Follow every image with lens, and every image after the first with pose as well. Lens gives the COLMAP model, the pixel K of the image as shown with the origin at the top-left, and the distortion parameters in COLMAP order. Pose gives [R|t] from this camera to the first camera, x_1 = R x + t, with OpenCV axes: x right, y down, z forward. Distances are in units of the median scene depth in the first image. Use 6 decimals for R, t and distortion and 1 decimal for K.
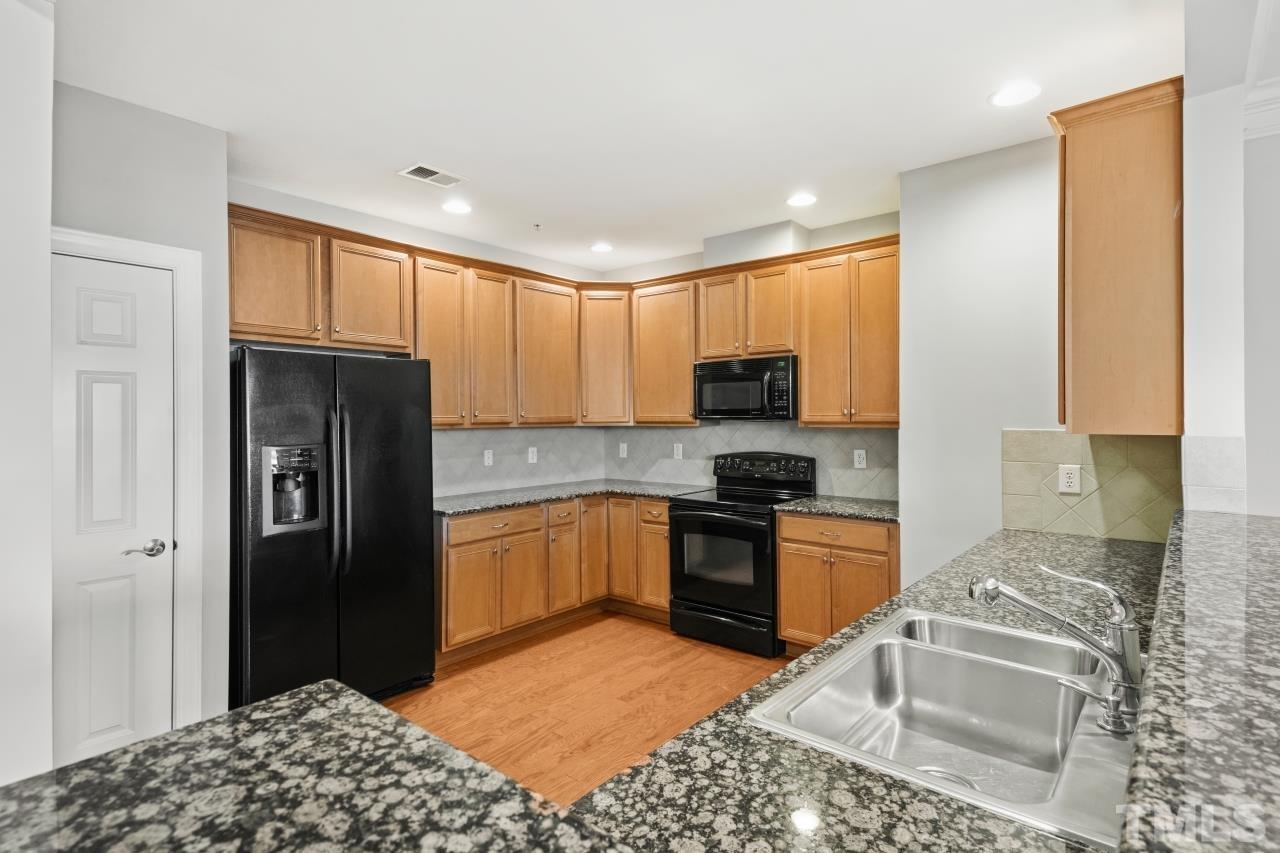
lens RADIAL K [[635.4, 0, 643.2], [0, 635.4, 417.0], [0, 0, 1]] dist [0.002770, 0.000152]
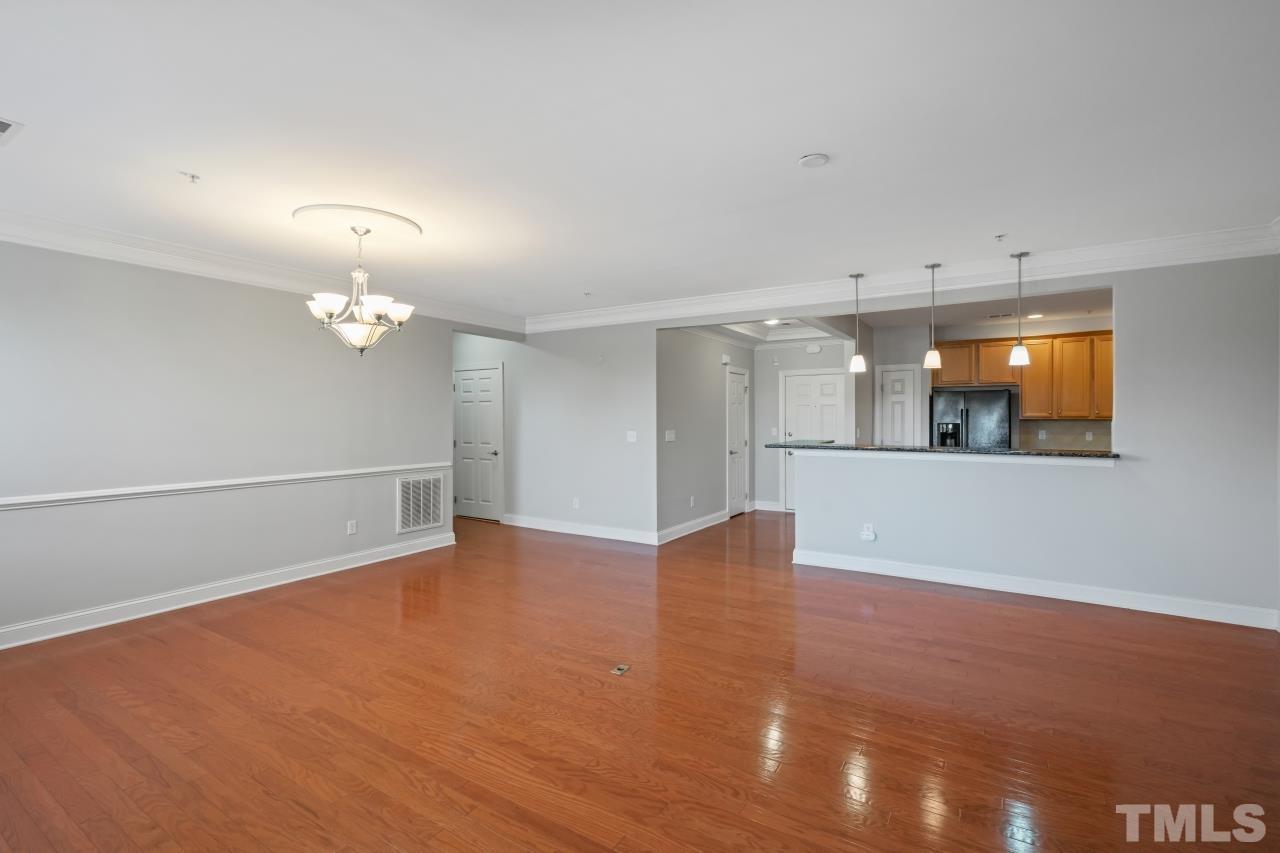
lens RADIAL K [[581.0, 0, 641.6], [0, 581.0, 417.5], [0, 0, 1]] dist [0.004118, 0.000647]
pose [[0.132239, 0.009046, -0.991177, 1.671380], [0.006246, 0.999931, 0.009959, -0.015297], [0.991198, -0.007508, 0.132174, -0.662440]]
